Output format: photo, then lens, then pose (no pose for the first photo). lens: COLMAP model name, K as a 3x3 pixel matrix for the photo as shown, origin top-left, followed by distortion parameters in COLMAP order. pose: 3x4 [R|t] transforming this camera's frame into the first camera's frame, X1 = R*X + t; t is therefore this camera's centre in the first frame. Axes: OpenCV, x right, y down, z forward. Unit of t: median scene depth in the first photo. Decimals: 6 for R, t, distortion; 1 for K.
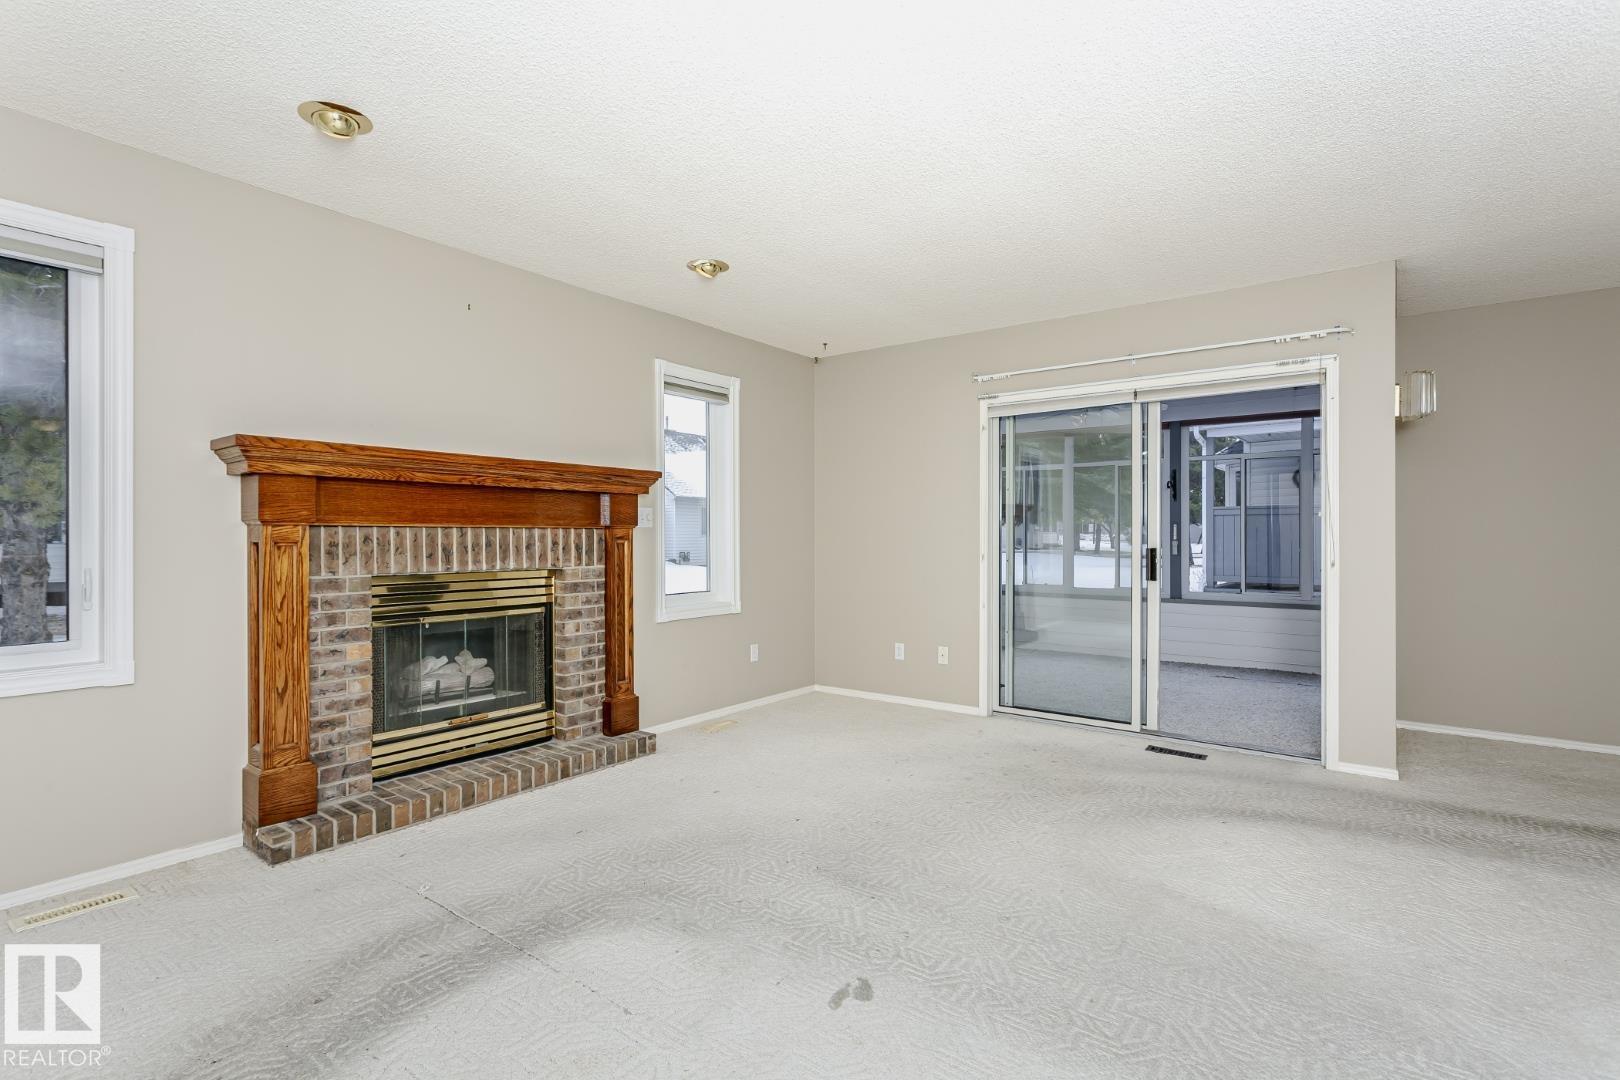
lens RADIAL K [[764.8, 0, 797.5], [0, 764.8, 541.8], [0, 0, 1]] dist [0.004095, 0.000807]
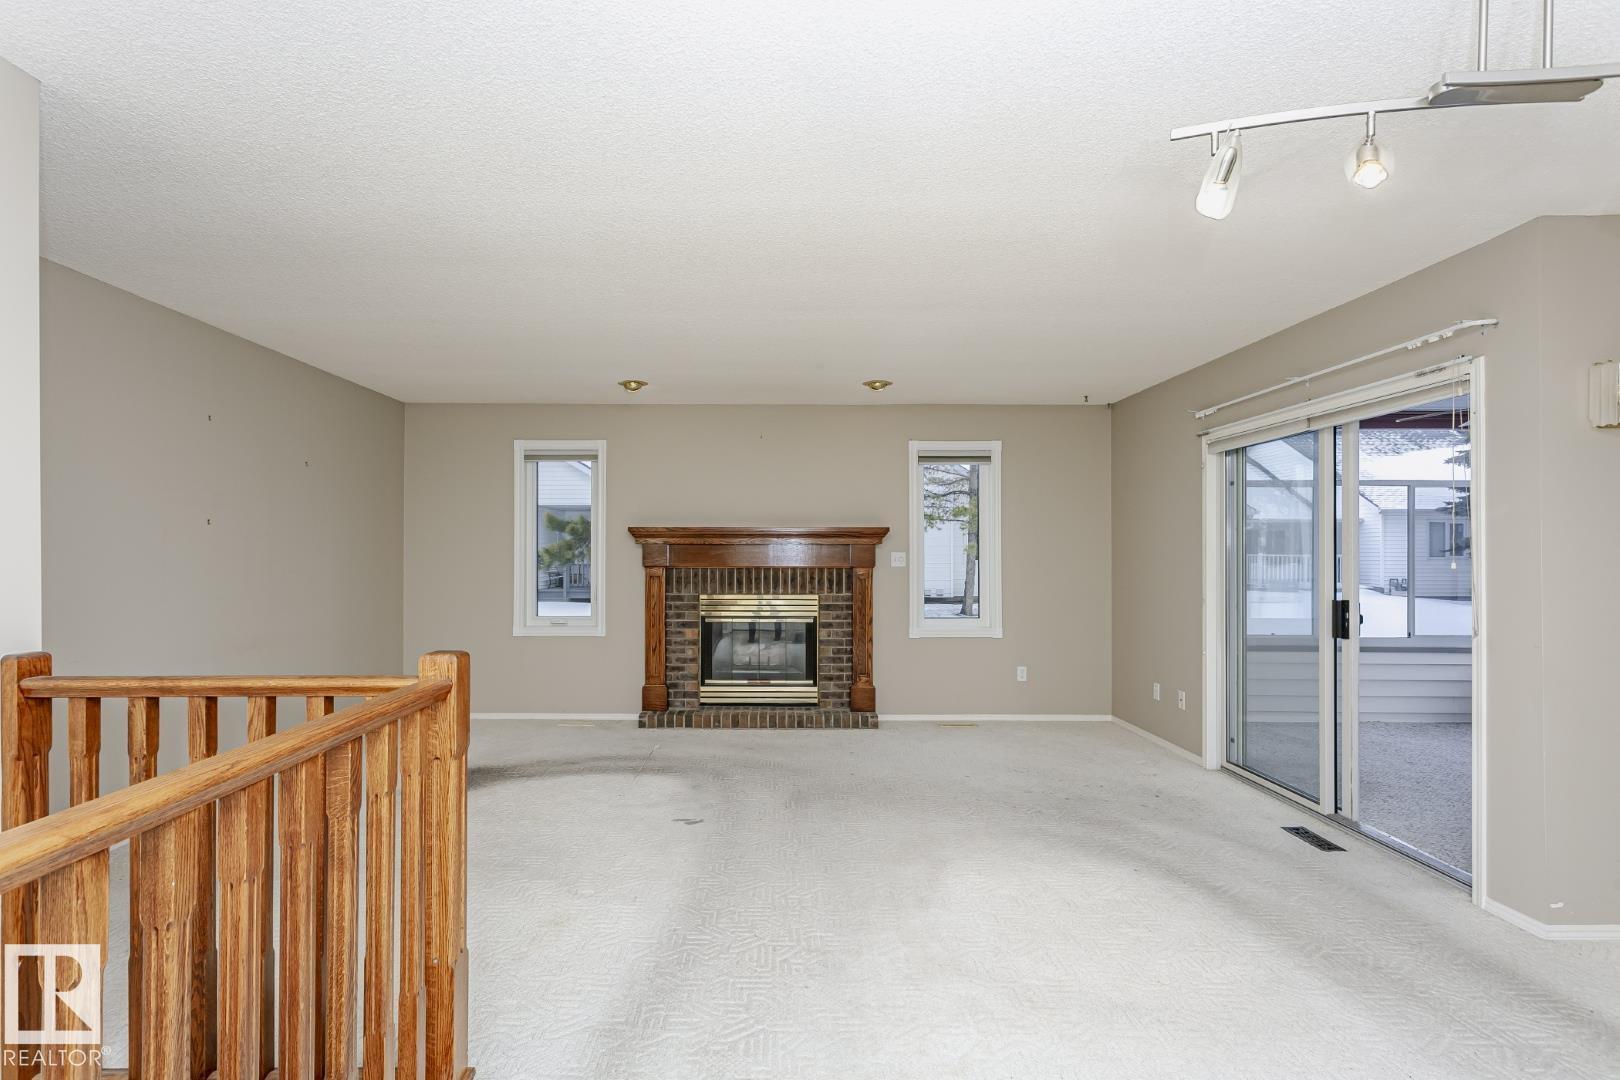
lens RADIAL K [[773.5, 0, 786.2], [0, 773.5, 554.1], [0, 0, 1]] dist [0.002058, 0.000533]
pose [[0.619431, 0.001478, -0.785050, 0.856120], [-0.007630, 0.999962, -0.004138, -0.038622], [0.785014, 0.008553, 0.619419, -0.010790]]
